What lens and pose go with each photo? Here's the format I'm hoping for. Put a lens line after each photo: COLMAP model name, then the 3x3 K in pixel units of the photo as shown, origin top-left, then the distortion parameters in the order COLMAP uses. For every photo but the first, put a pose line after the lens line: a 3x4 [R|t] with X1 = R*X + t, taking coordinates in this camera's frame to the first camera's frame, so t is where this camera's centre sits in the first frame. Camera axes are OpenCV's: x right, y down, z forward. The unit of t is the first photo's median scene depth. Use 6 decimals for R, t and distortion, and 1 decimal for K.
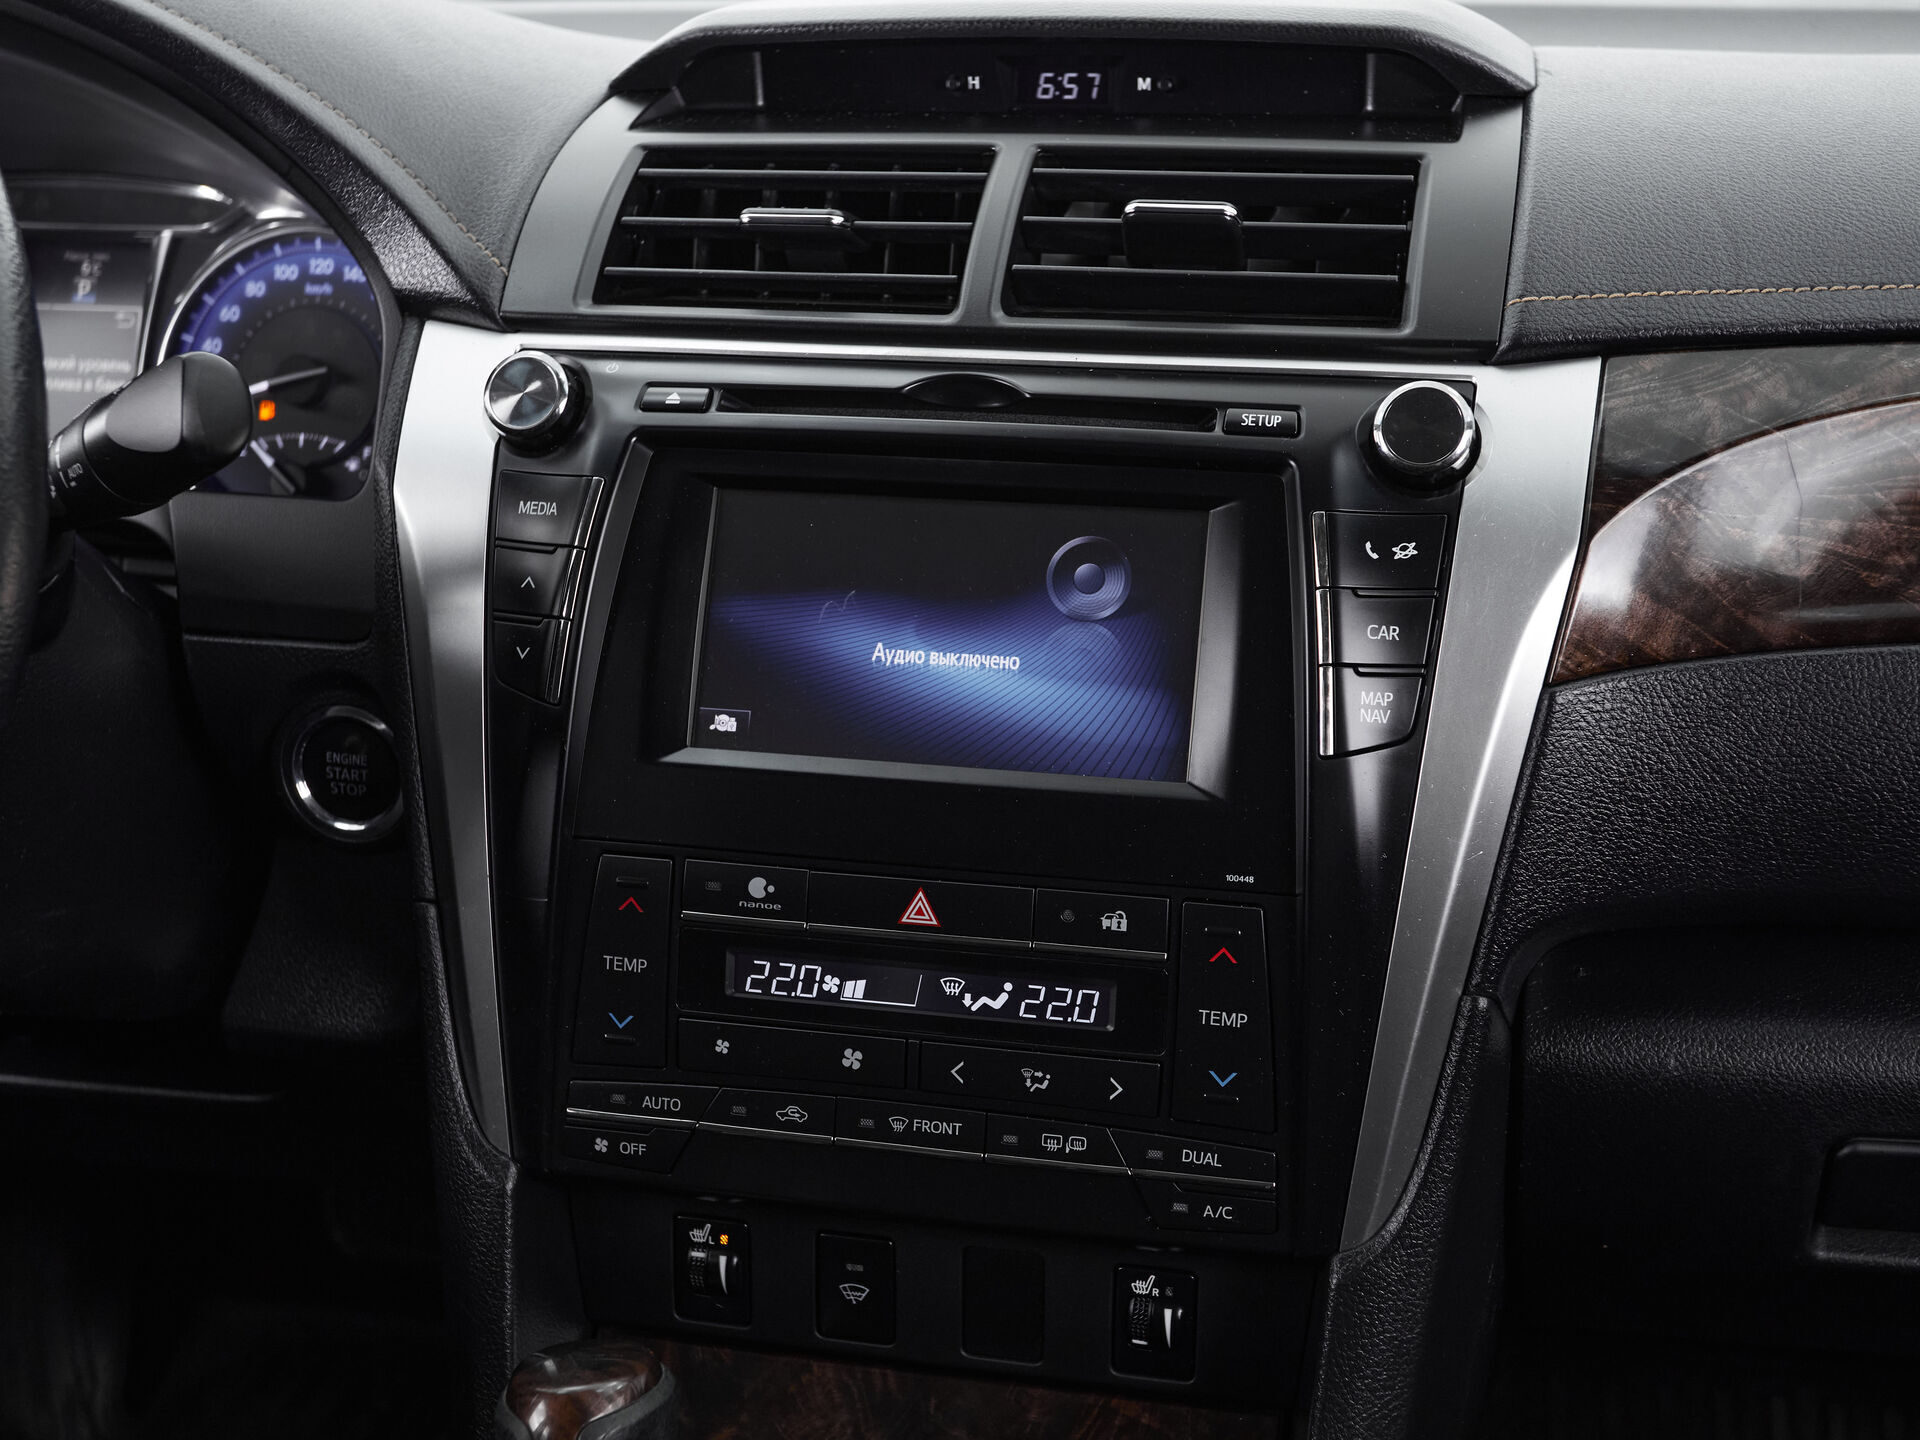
lens RADIAL K [[2562.0, 0, 920.2], [0, 2562.0, 784.7], [0, 0, 1]] dist [0.011655, 0.039048]
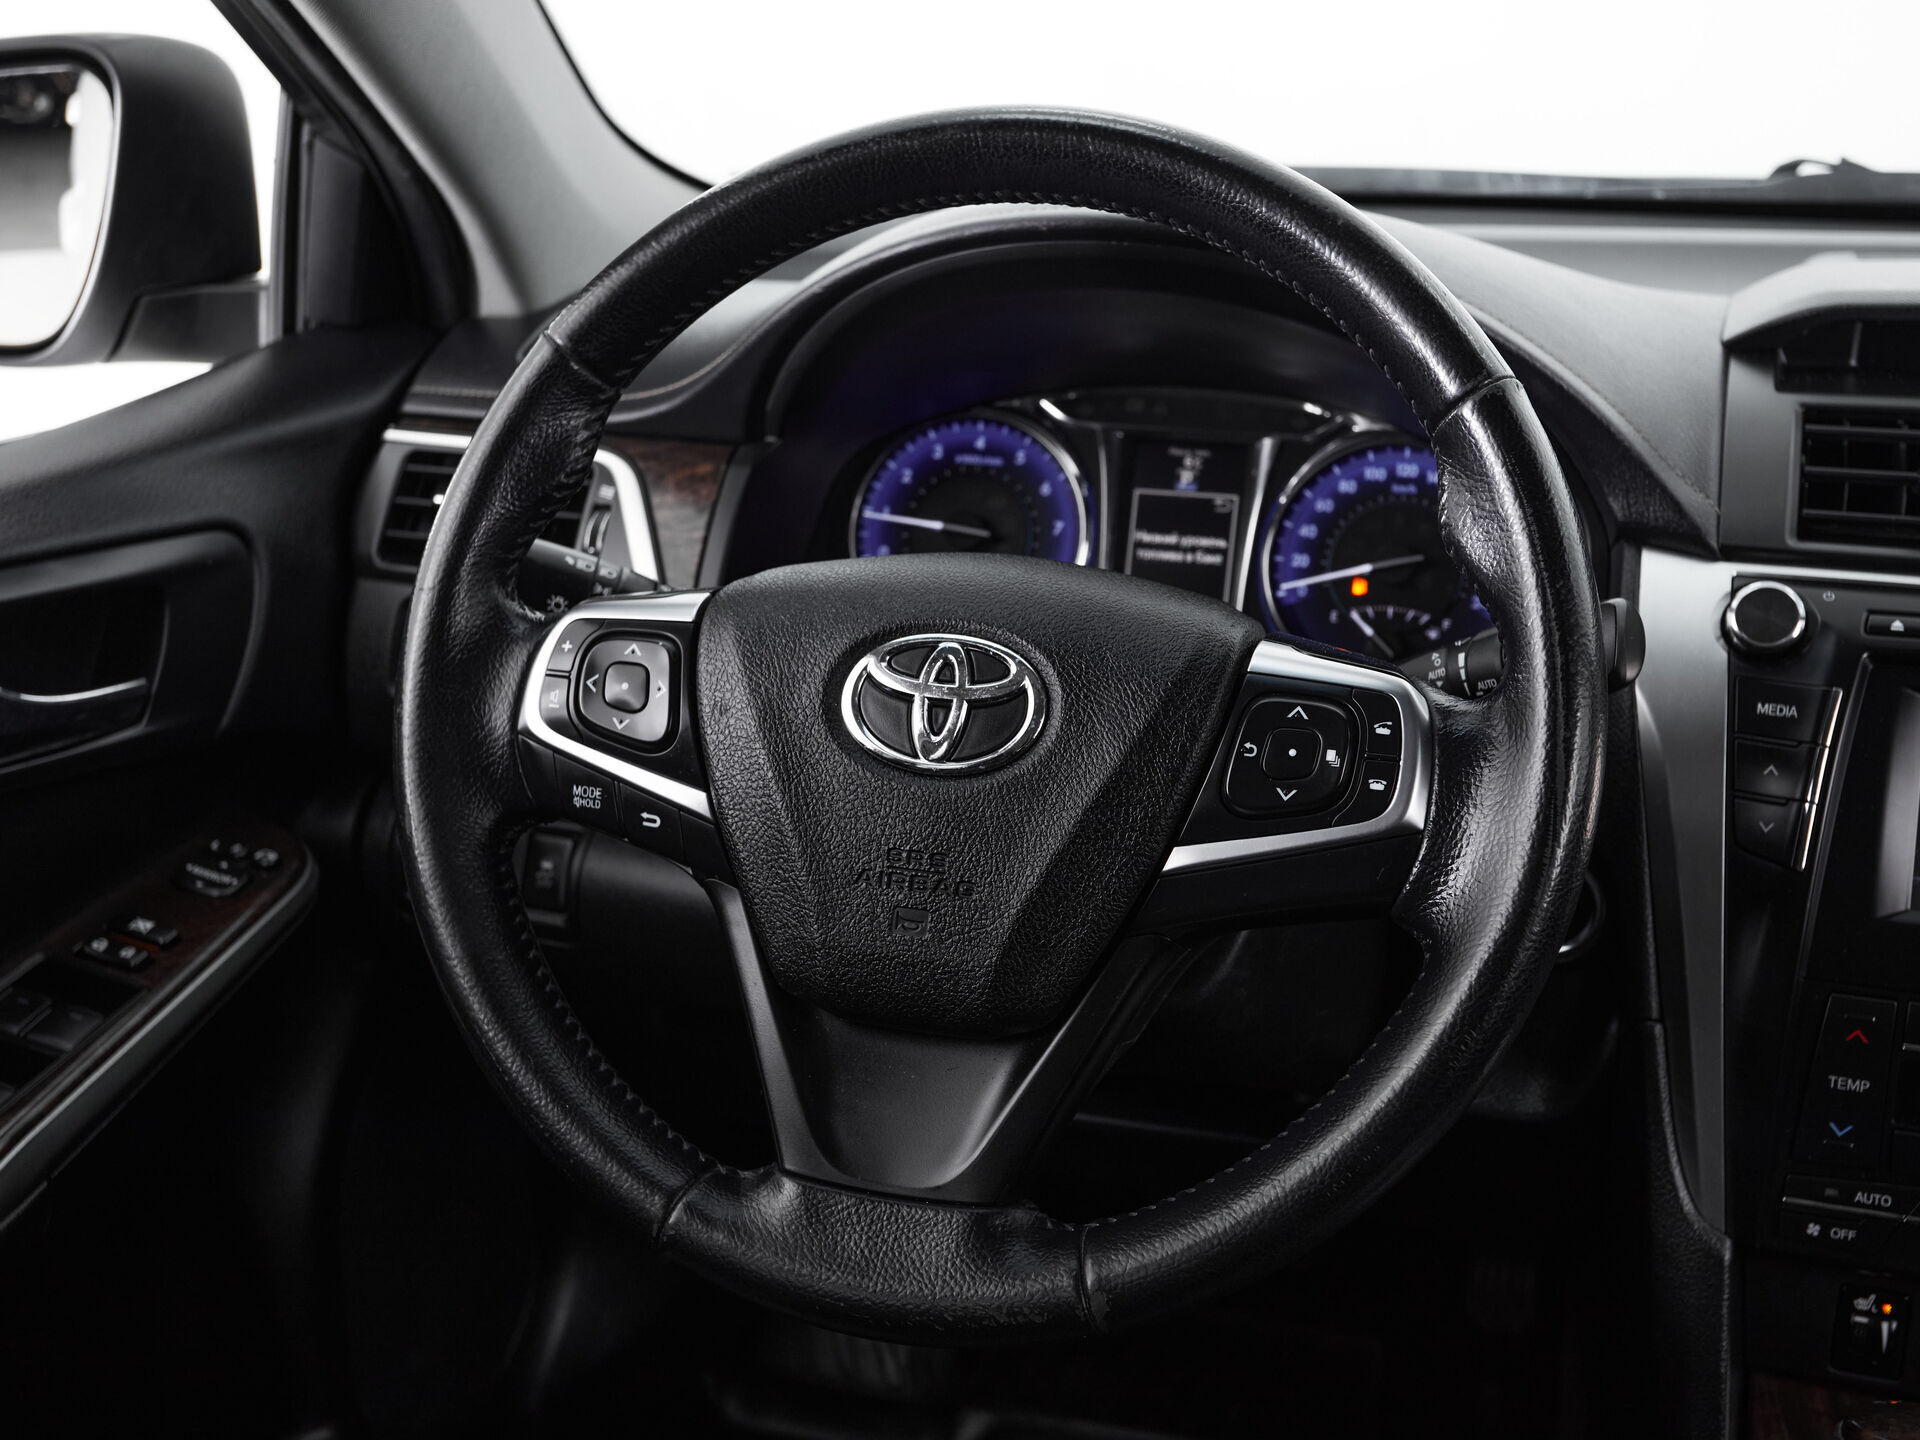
lens RADIAL K [[2302.2, 0, 935.3], [0, 2302.2, 718.3], [0, 0, 1]] dist [0.008550, 0.068212]
pose [[0.997754, 0.033554, -0.057978, -0.498427], [-0.034825, 0.999172, -0.021047, -0.067380], [0.057224, 0.023019, 0.998096, -0.137524]]
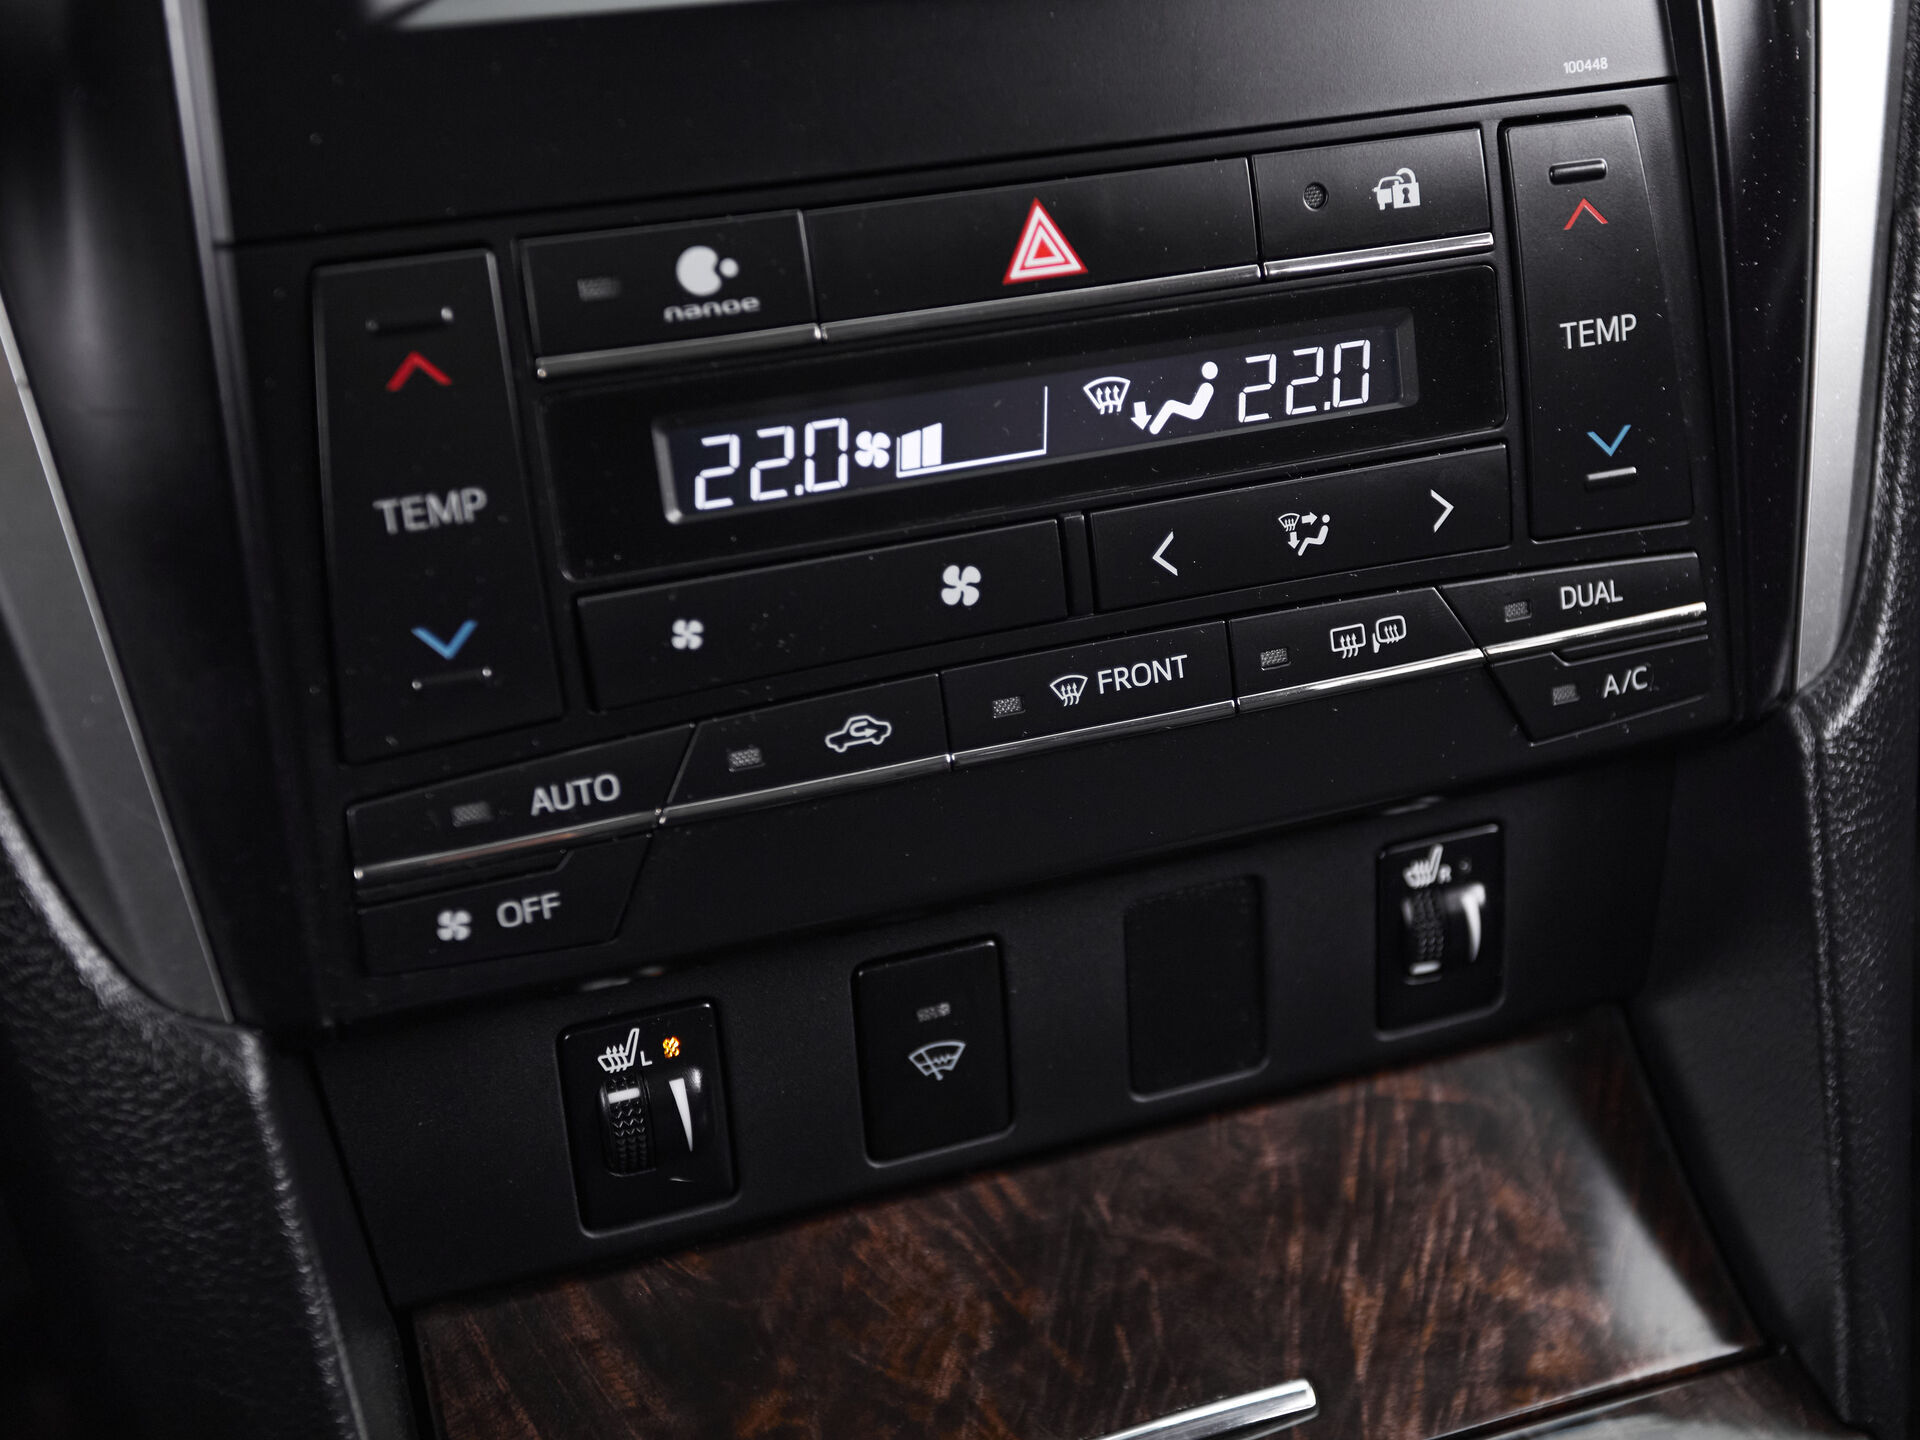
lens RADIAL K [[2499.7, 0, 1075.0], [0, 2499.7, 720.2], [0, 0, 1]] dist [0.014534, 0.054247]
pose [[0.813436, -0.259913, 0.520353, -0.260815], [0.215282, 0.965610, 0.145778, 0.066485], [-0.540348, -0.006559, 0.841416, 0.582652]]
